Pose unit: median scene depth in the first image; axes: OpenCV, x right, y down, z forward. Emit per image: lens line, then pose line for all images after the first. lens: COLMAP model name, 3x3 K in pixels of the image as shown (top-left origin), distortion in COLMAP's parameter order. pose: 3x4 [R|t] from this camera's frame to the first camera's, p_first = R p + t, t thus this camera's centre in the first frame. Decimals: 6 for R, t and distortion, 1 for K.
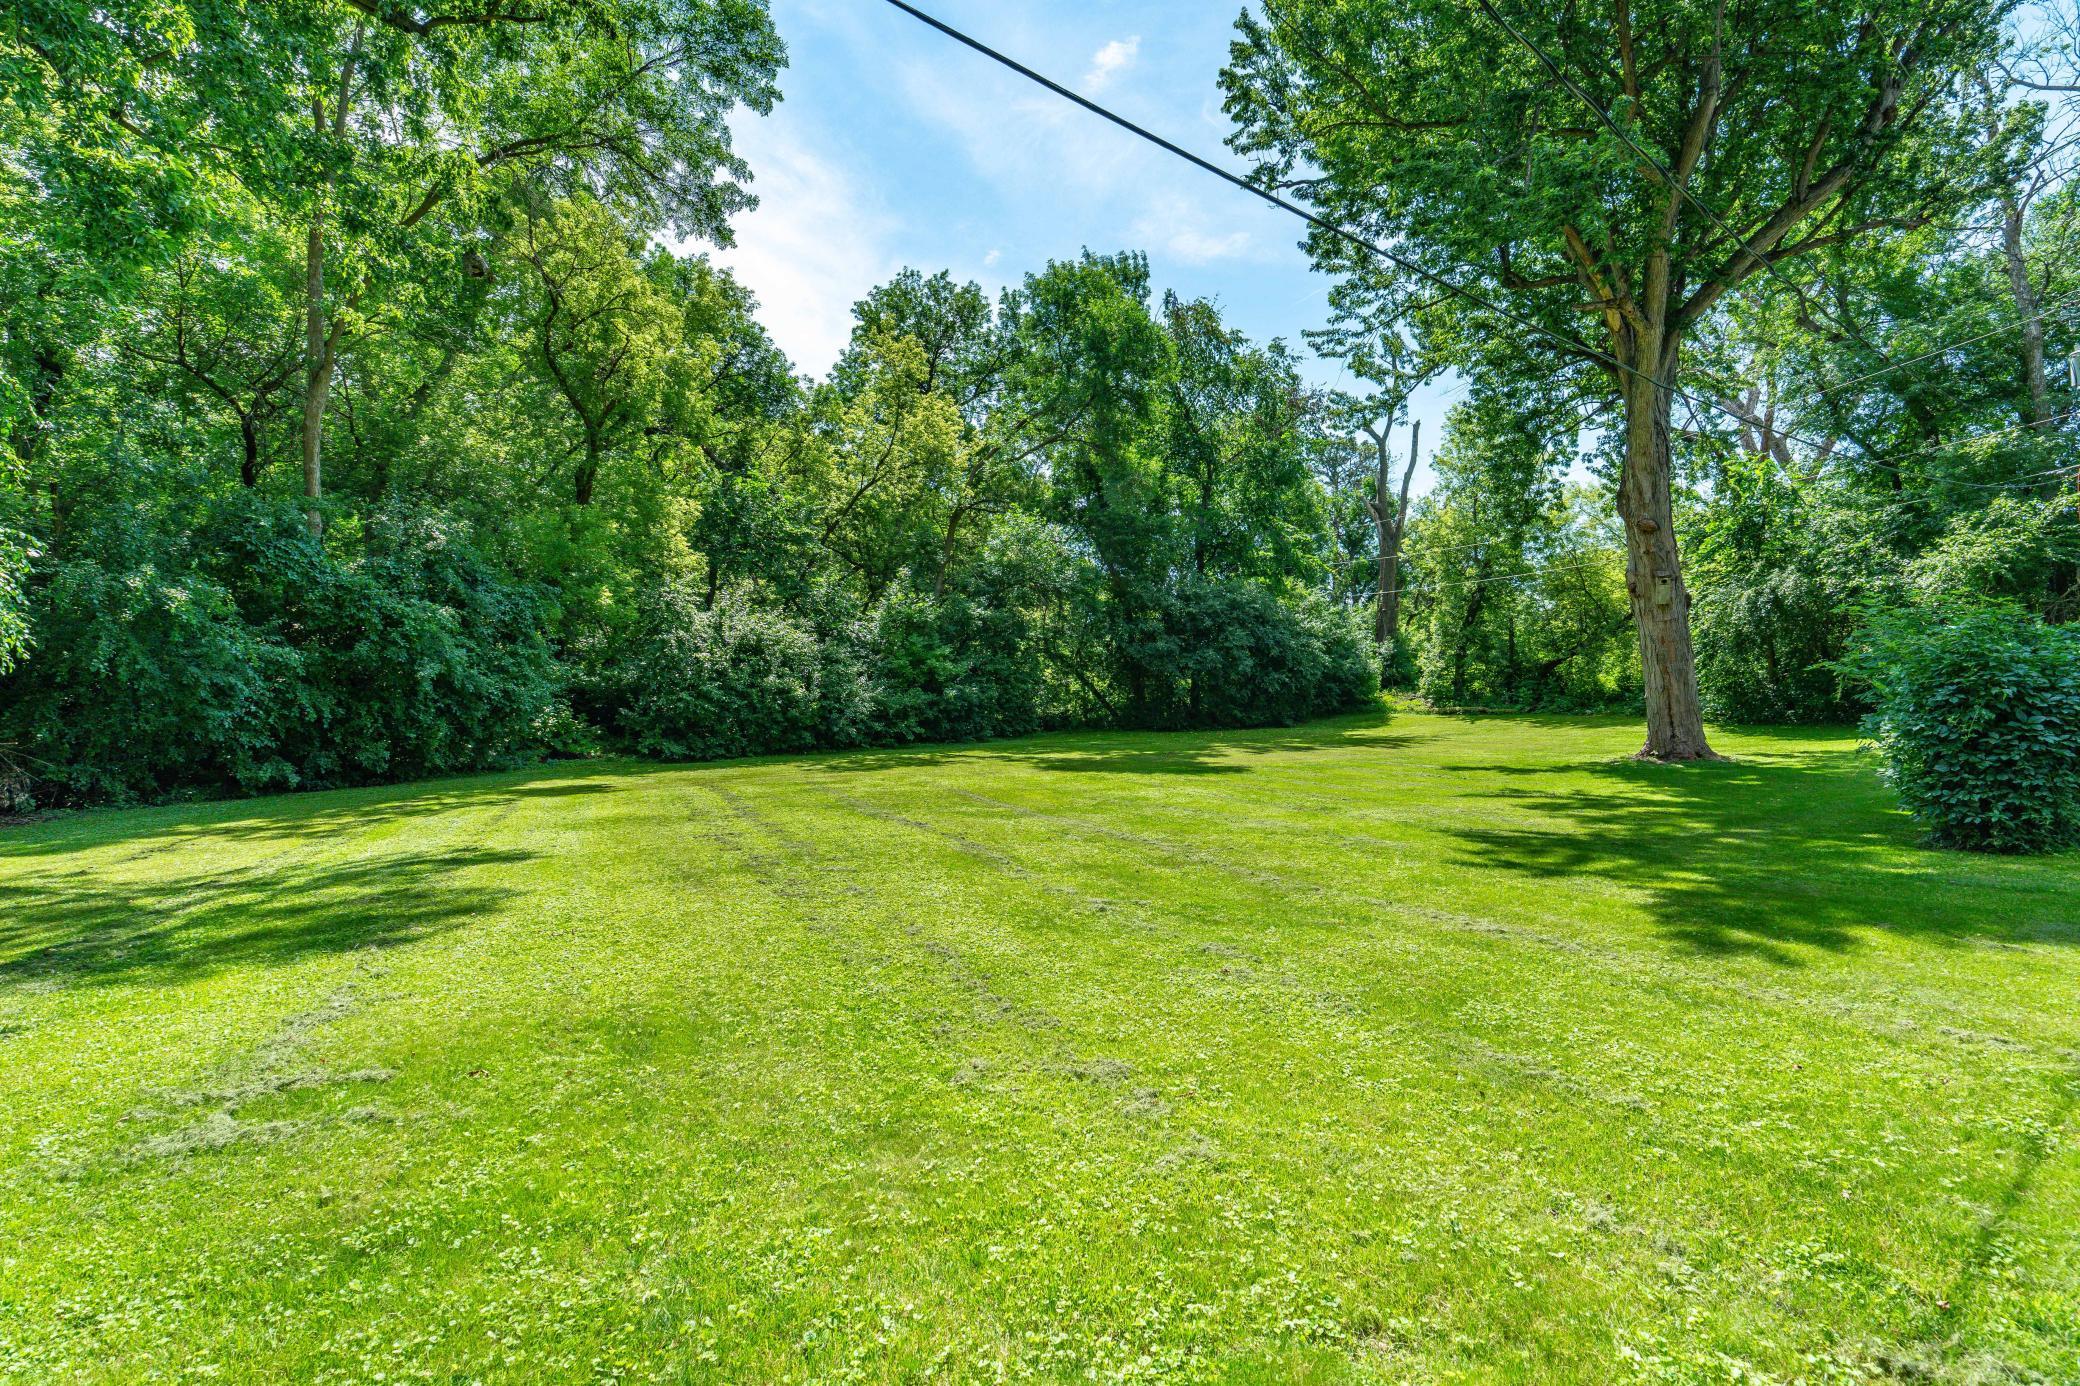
lens RADIAL K [[954.6, 0, 1040.0], [0, 954.6, 693.0], [0, 0, 1]] dist [0.000330, 0.000075]
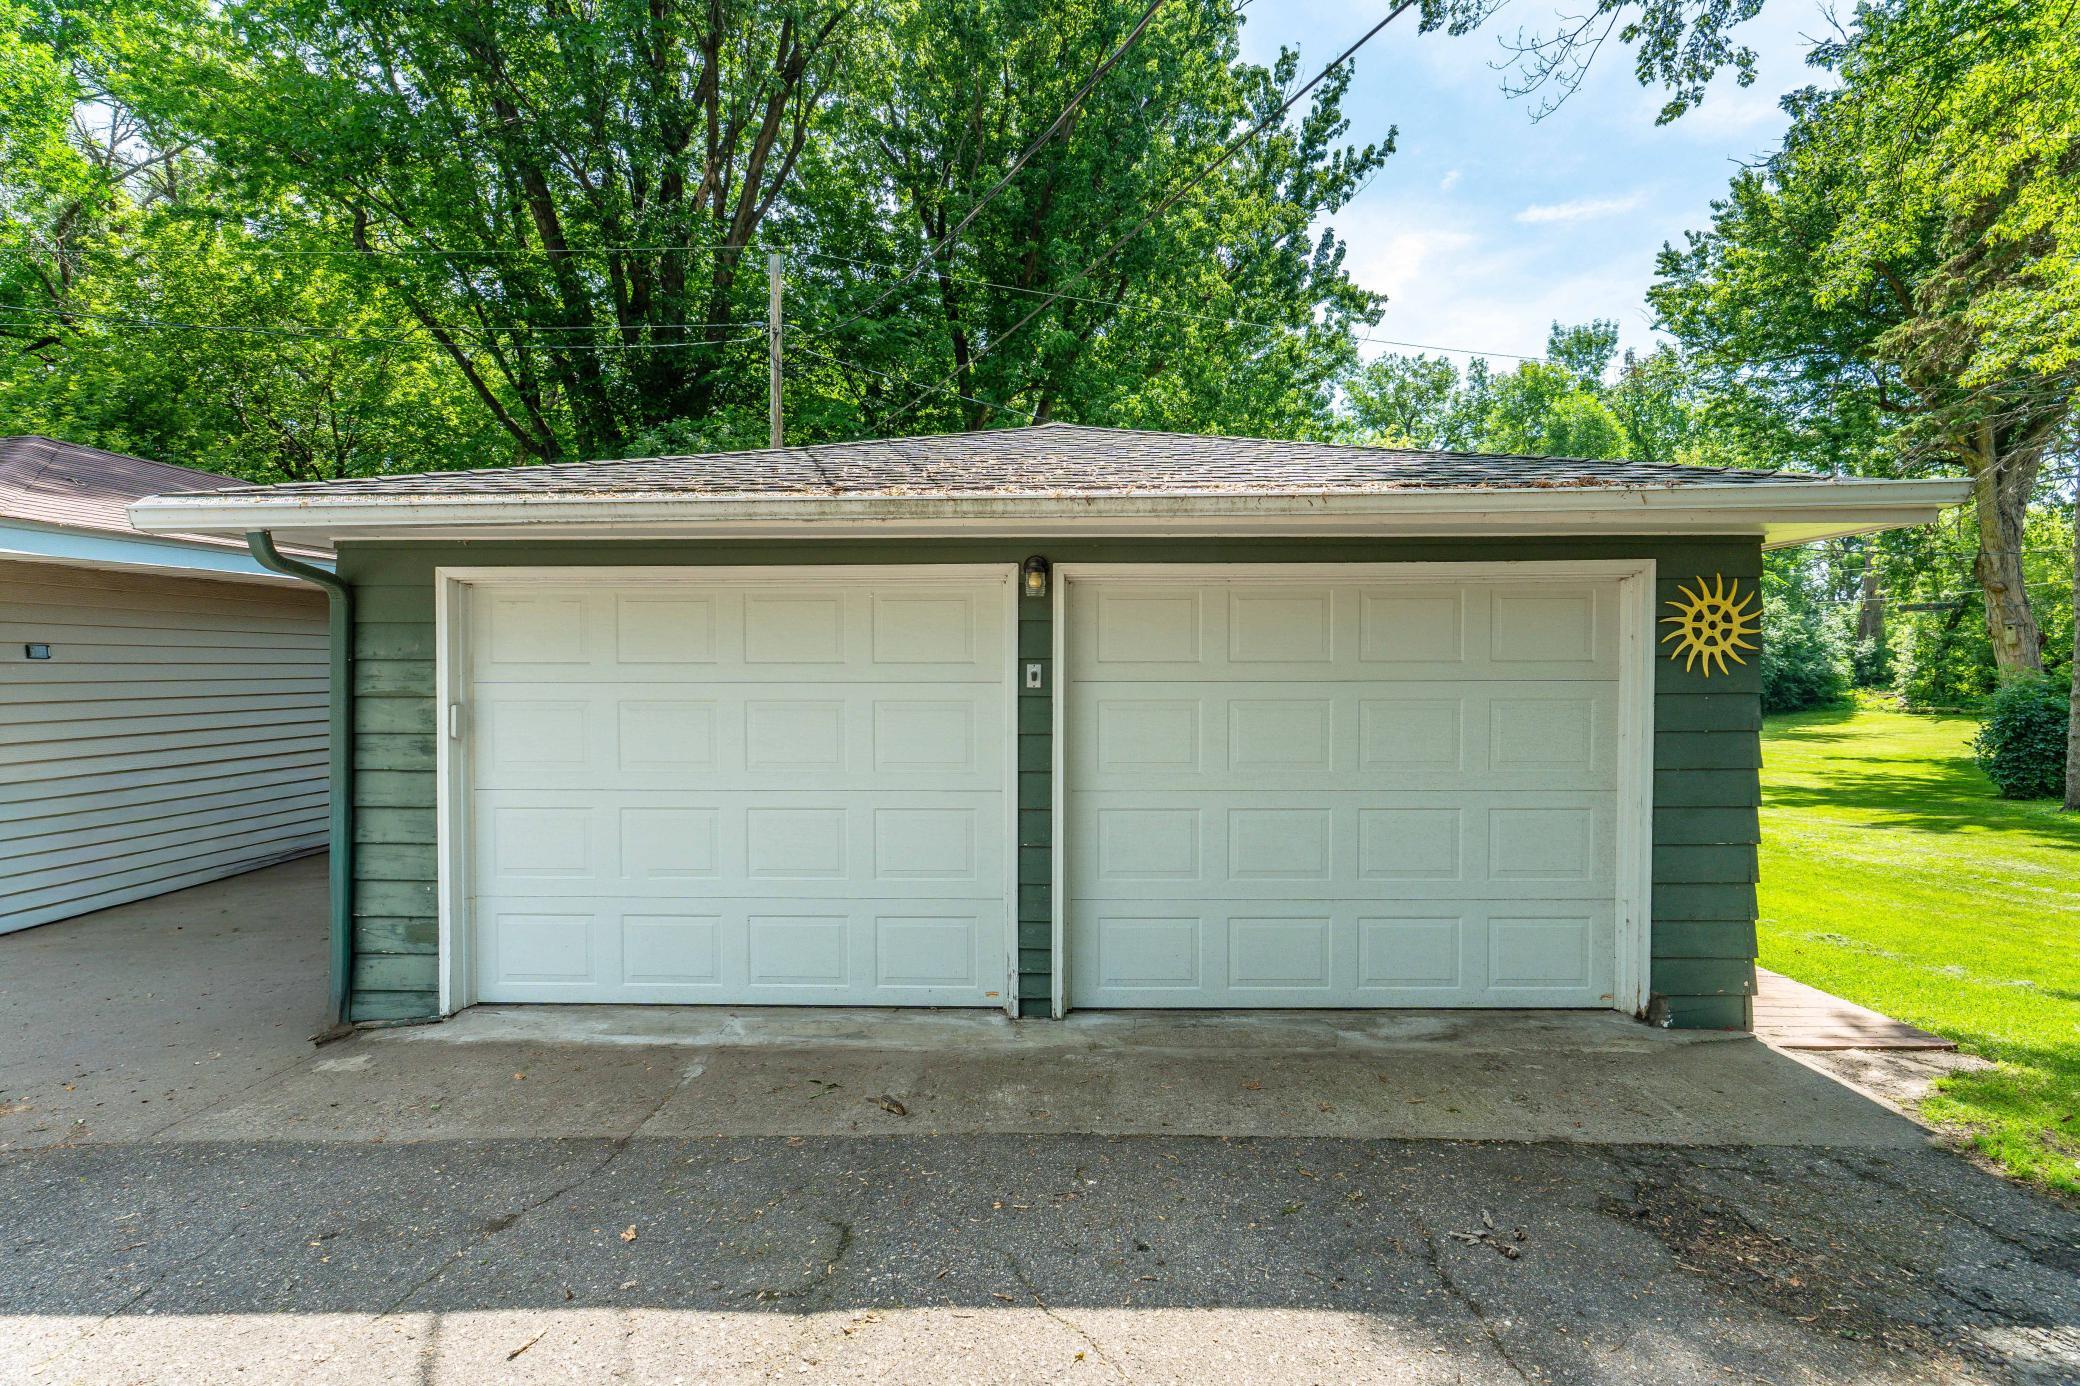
lens RADIAL K [[954.6, 0, 1040.0], [0, 954.6, 693.0], [0, 0, 1]] dist [0.000330, 0.000075]
pose [[0.907089, 0.009525, -0.420832, -0.023500], [-0.001402, 0.999807, 0.019606, -0.018908], [0.420937, -0.017194, 0.906927, -0.381014]]
